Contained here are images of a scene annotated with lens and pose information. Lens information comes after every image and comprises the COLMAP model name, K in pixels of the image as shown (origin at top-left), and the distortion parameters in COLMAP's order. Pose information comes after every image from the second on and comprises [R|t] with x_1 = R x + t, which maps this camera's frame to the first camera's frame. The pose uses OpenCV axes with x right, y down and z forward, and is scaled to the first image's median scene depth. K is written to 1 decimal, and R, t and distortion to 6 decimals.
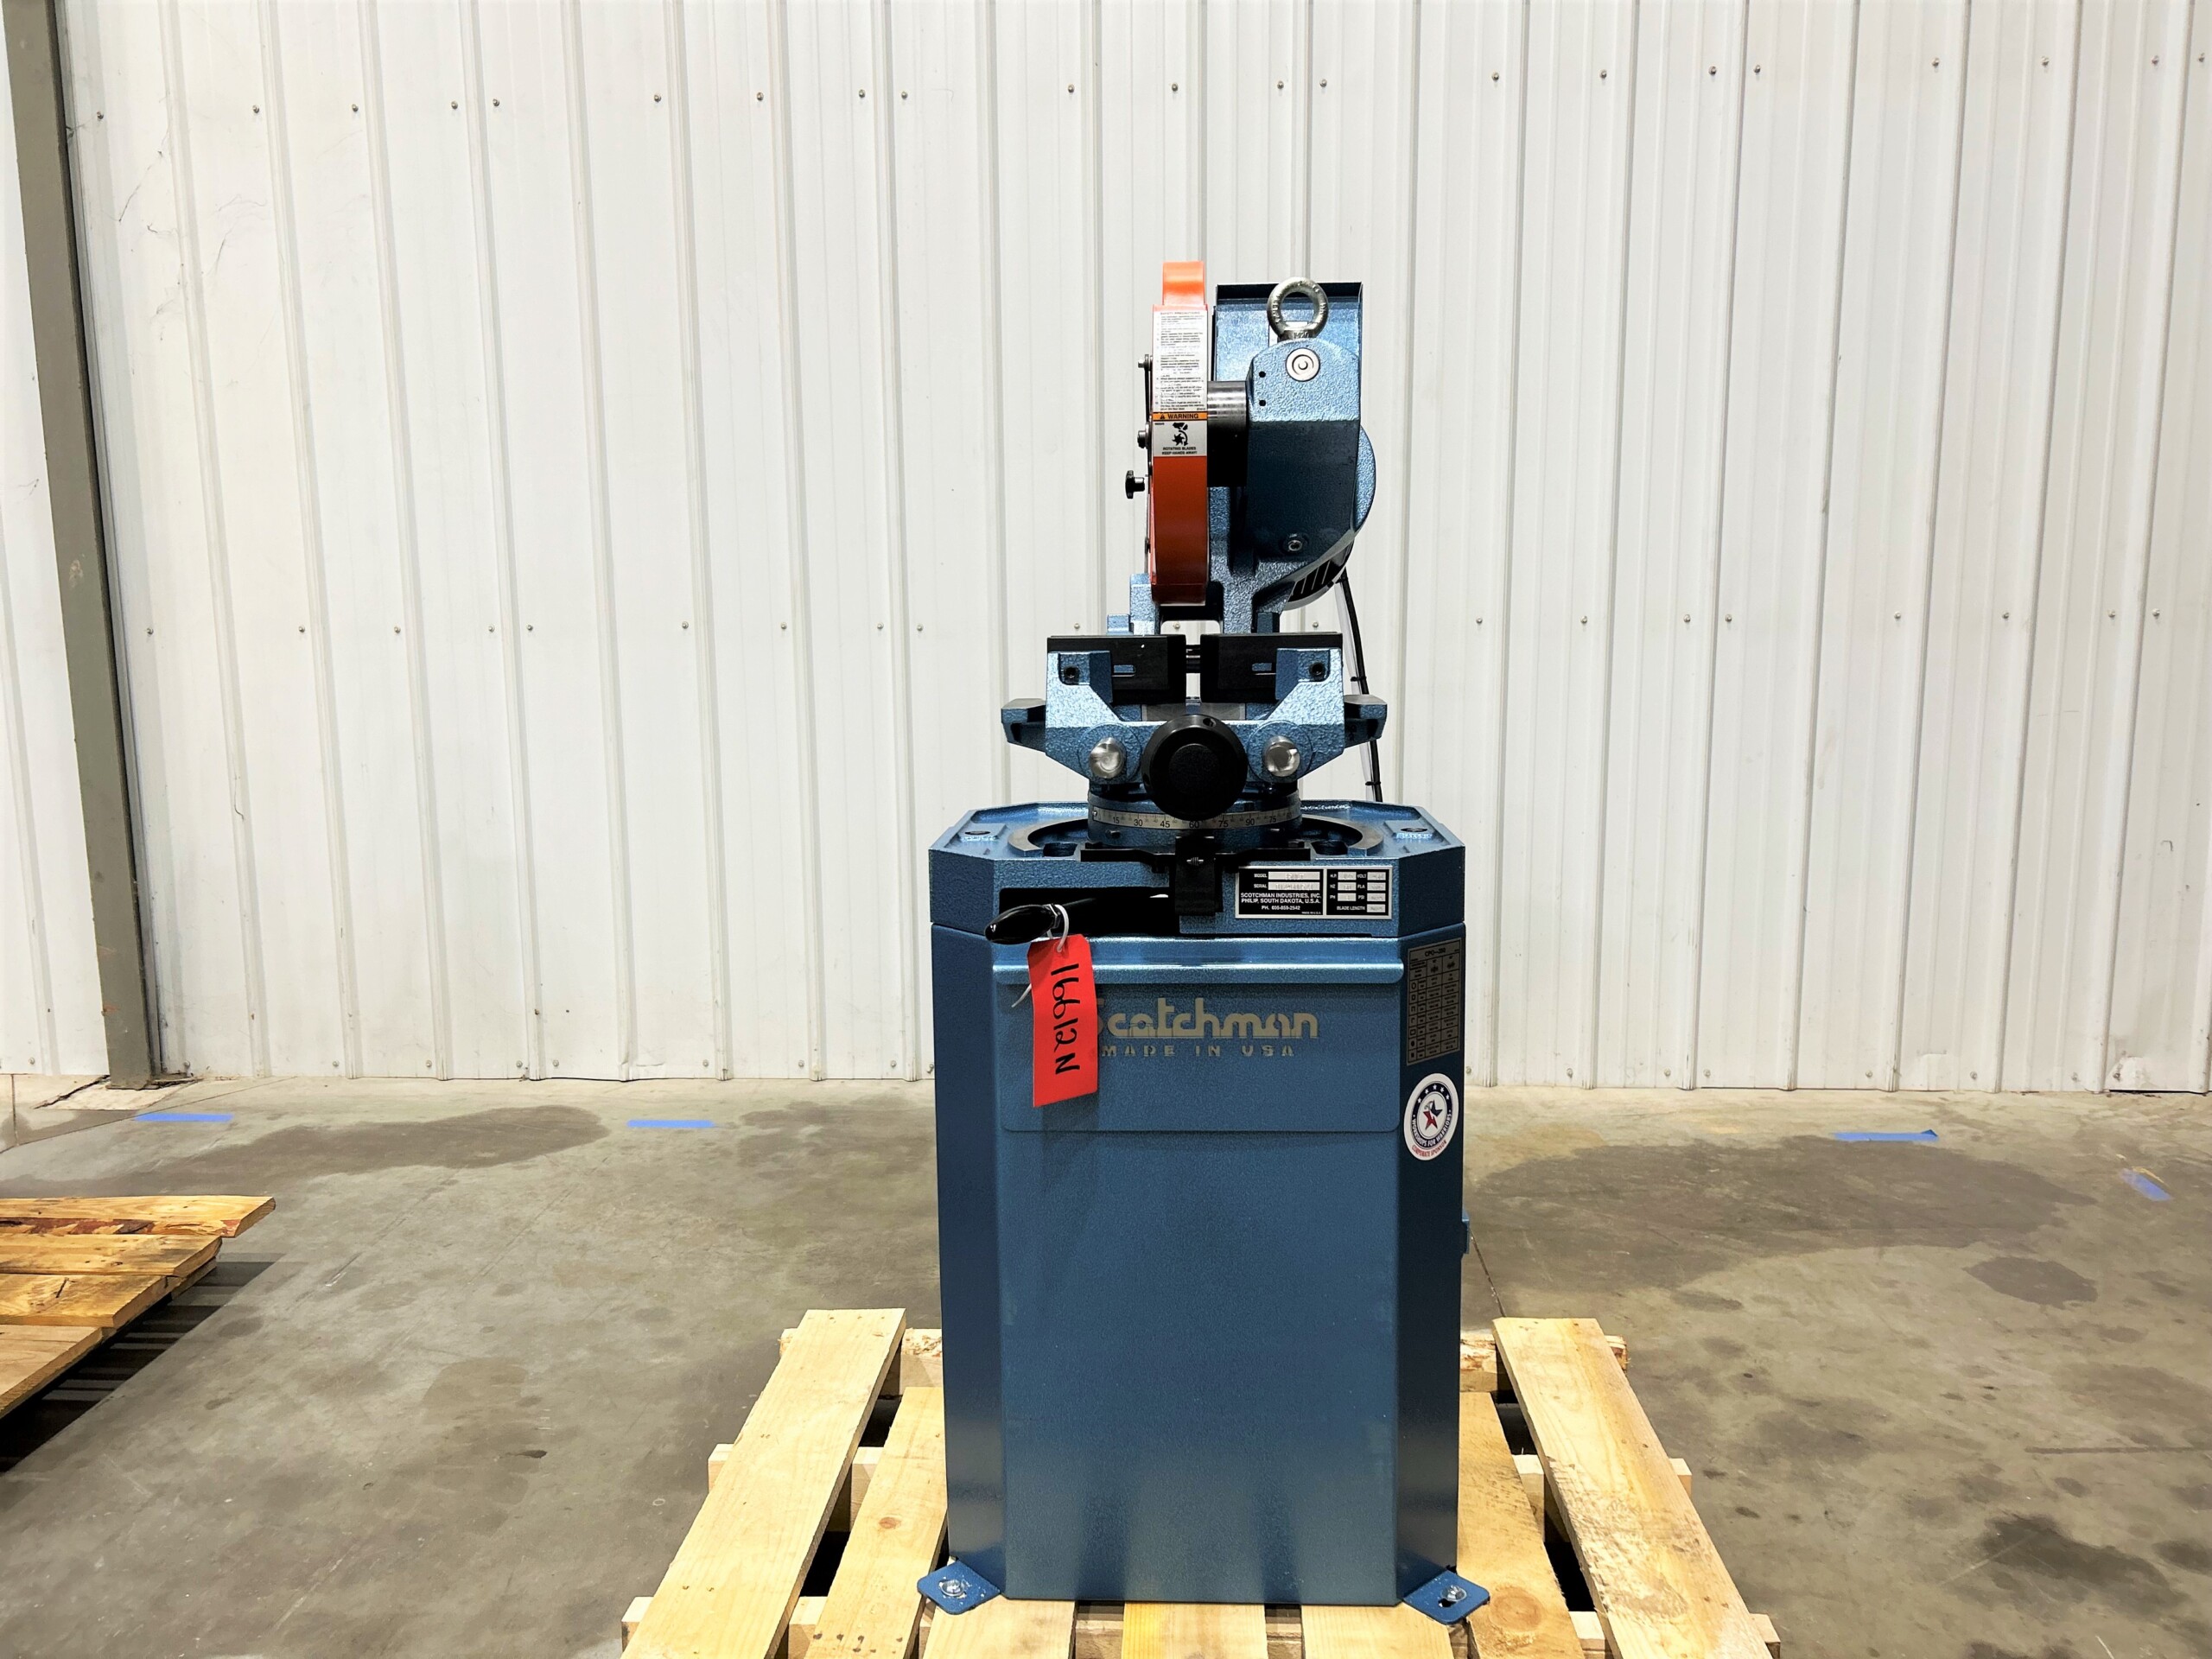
lens RADIAL K [[1673.2, 0, 1106.0], [0, 1673.2, 829.5], [0, 0, 1]] dist [0.076318, -0.084404]
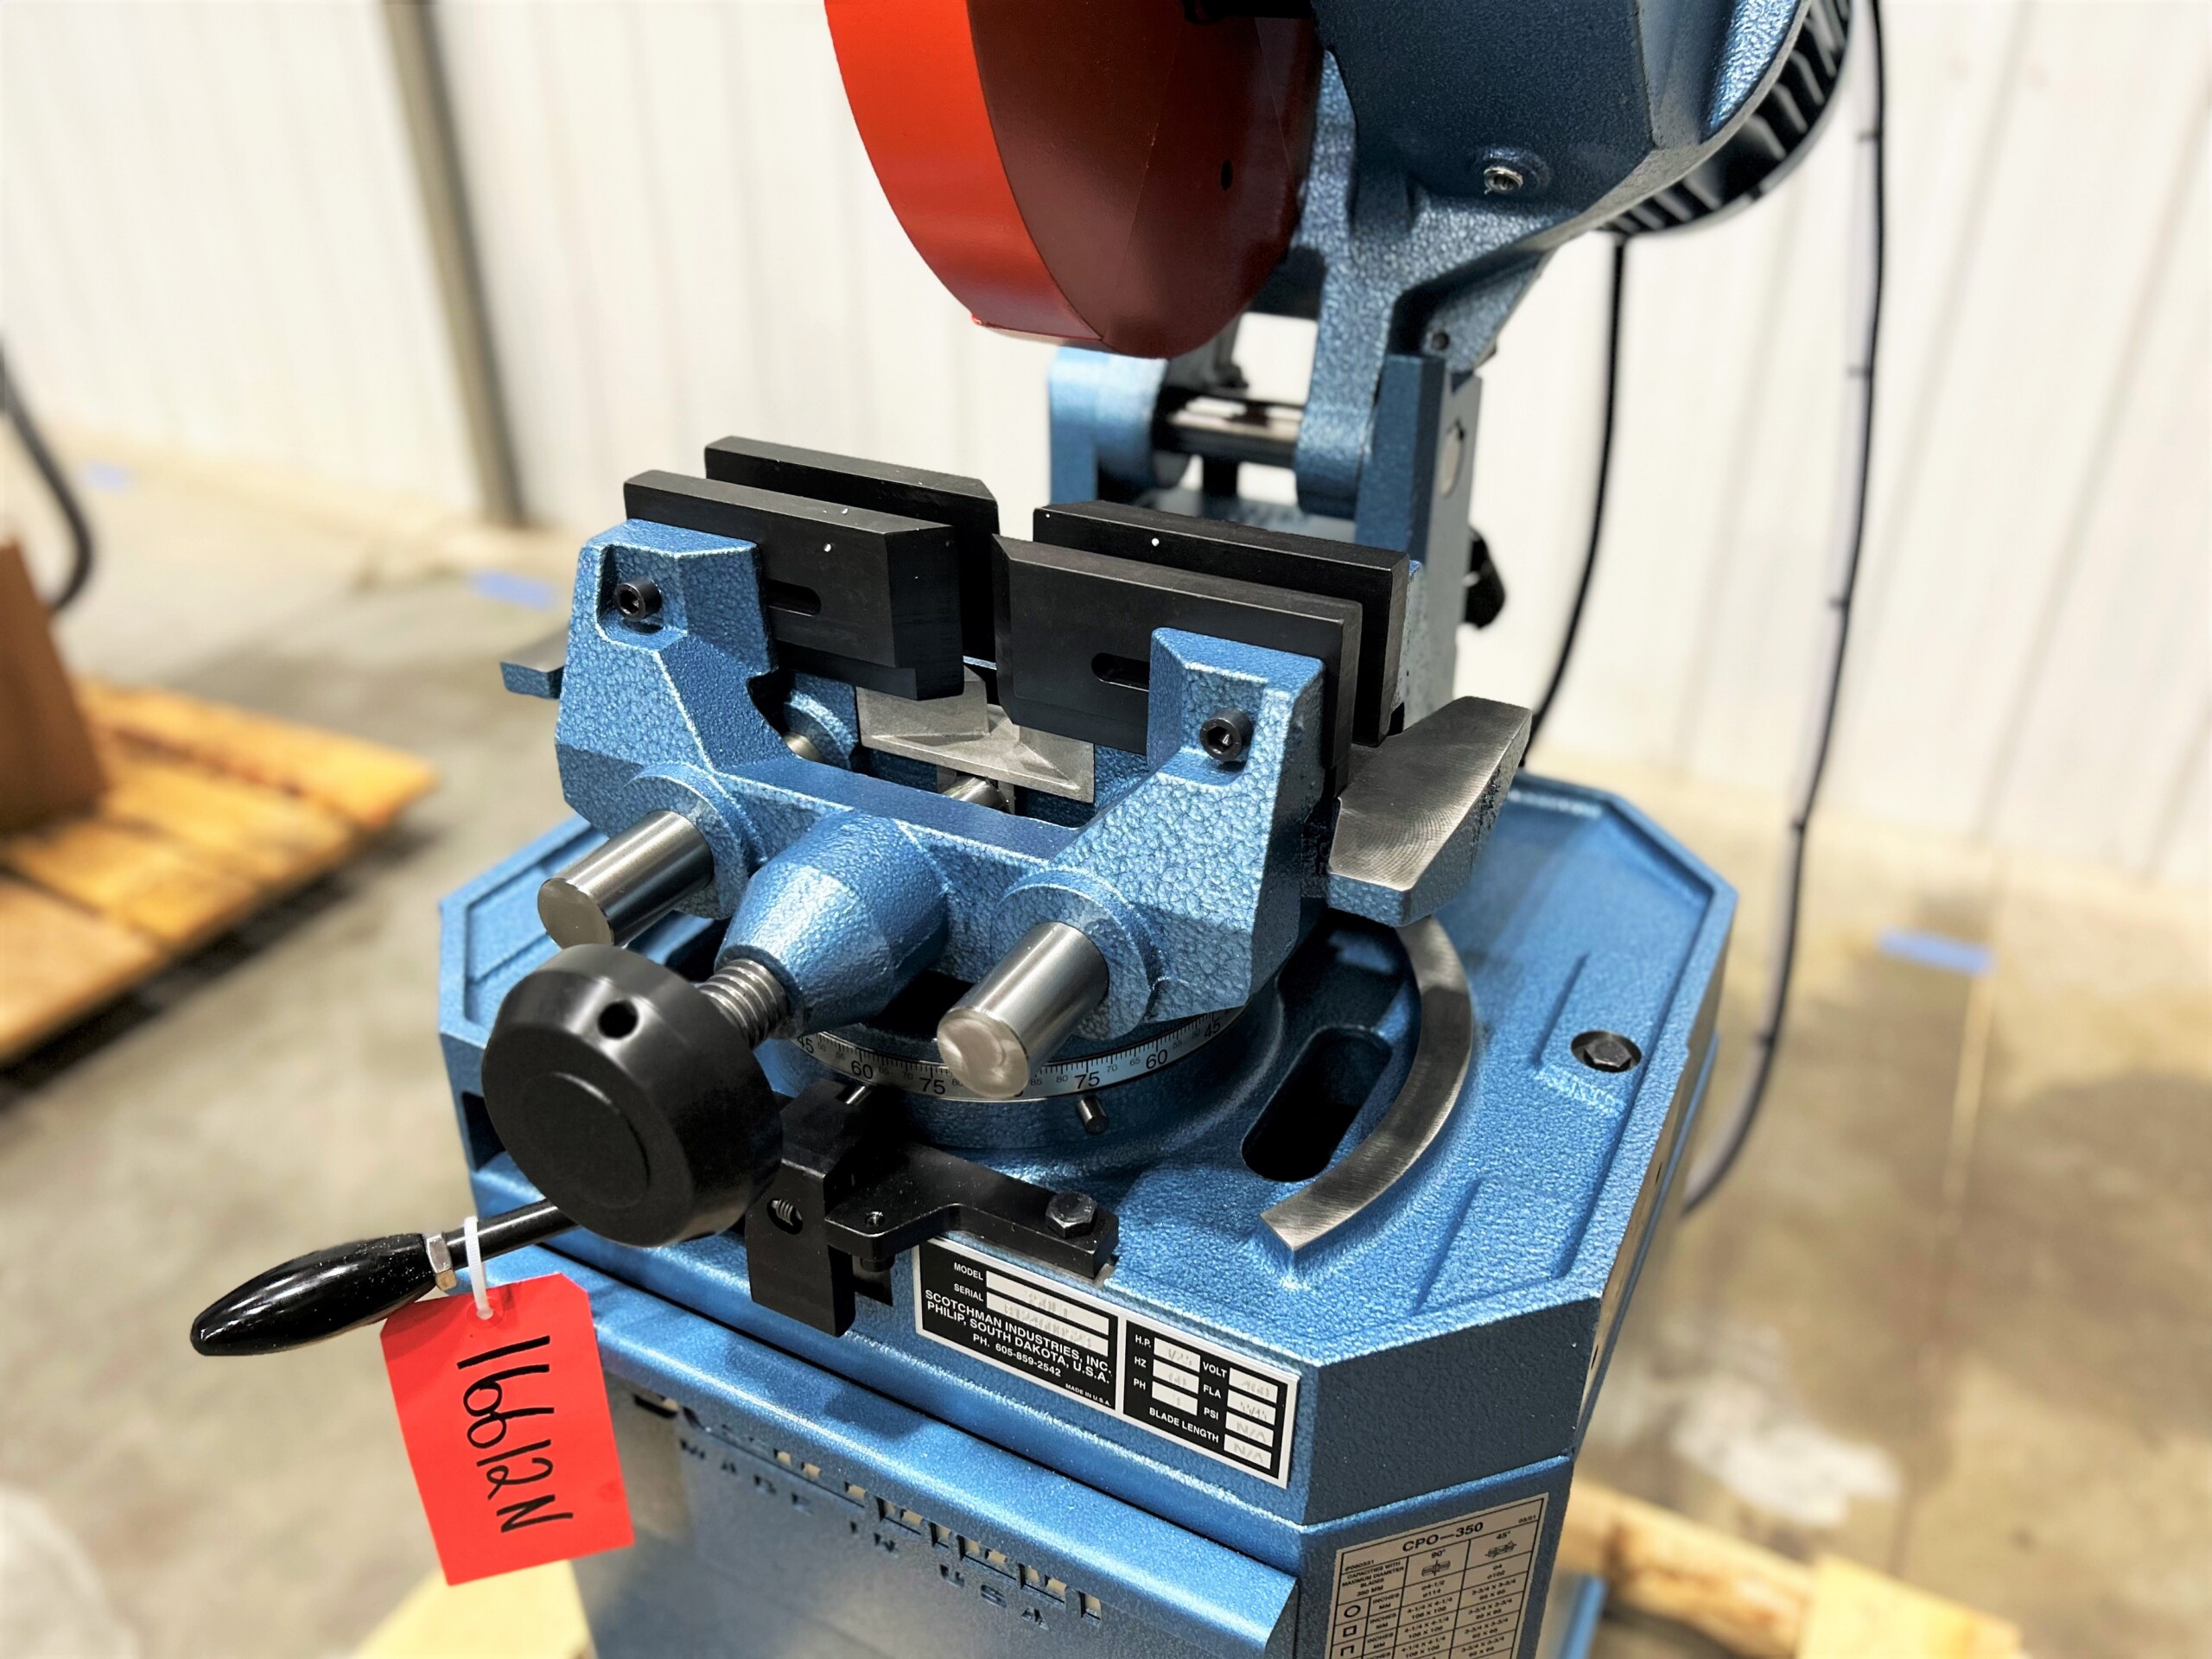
lens RADIAL K [[1702.6, 0, 1106.0], [0, 1702.6, 829.5], [0, 0, 1]] dist [-0.004122, -0.004889]
pose [[0.908083, 0.220304, -0.356163, 0.189263], [-0.067933, 0.916680, 0.393806, -0.173046], [0.413244, -0.333413, 0.847387, 0.590170]]
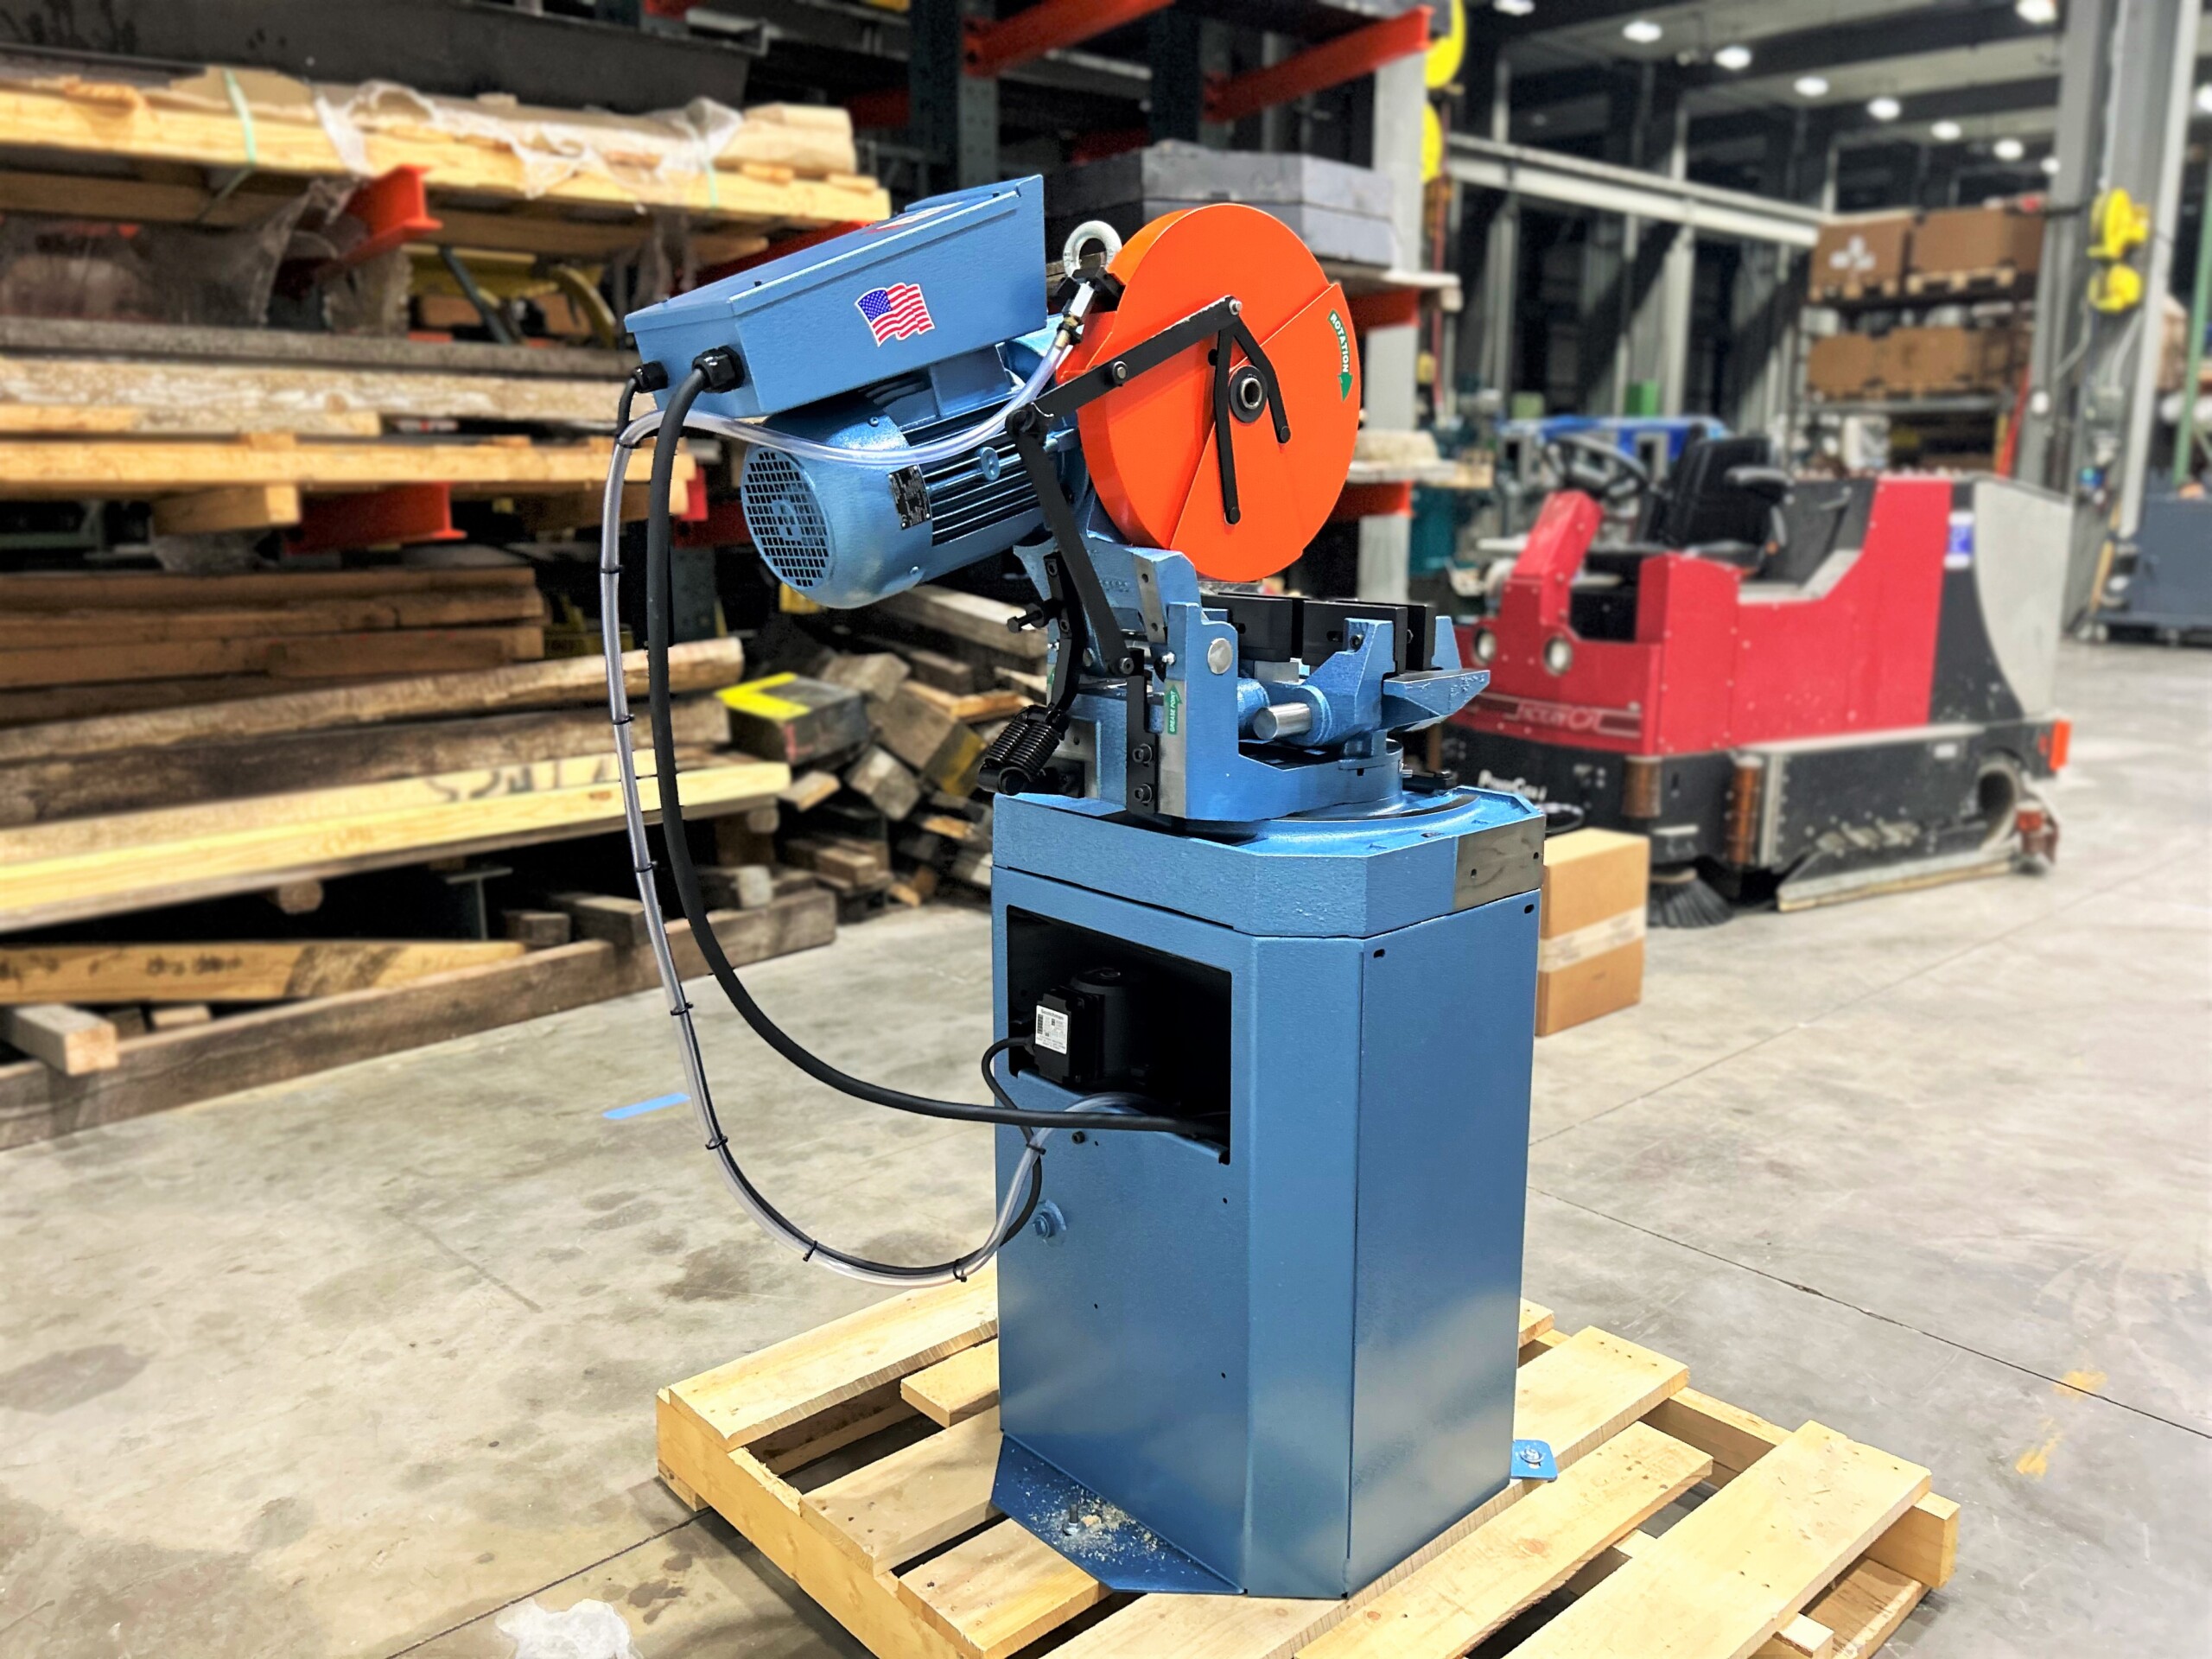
lens RADIAL K [[1680.1, 0, 1107.6], [0, 1680.1, 820.0], [0, 0, 1]] dist [0.053685, -0.058384]
pose [[-0.715815, -0.128510, 0.686363, -0.531210], [0.113014, 0.948641, 0.295481, -0.272604], [-0.689084, 0.289078, -0.664527, 1.599017]]
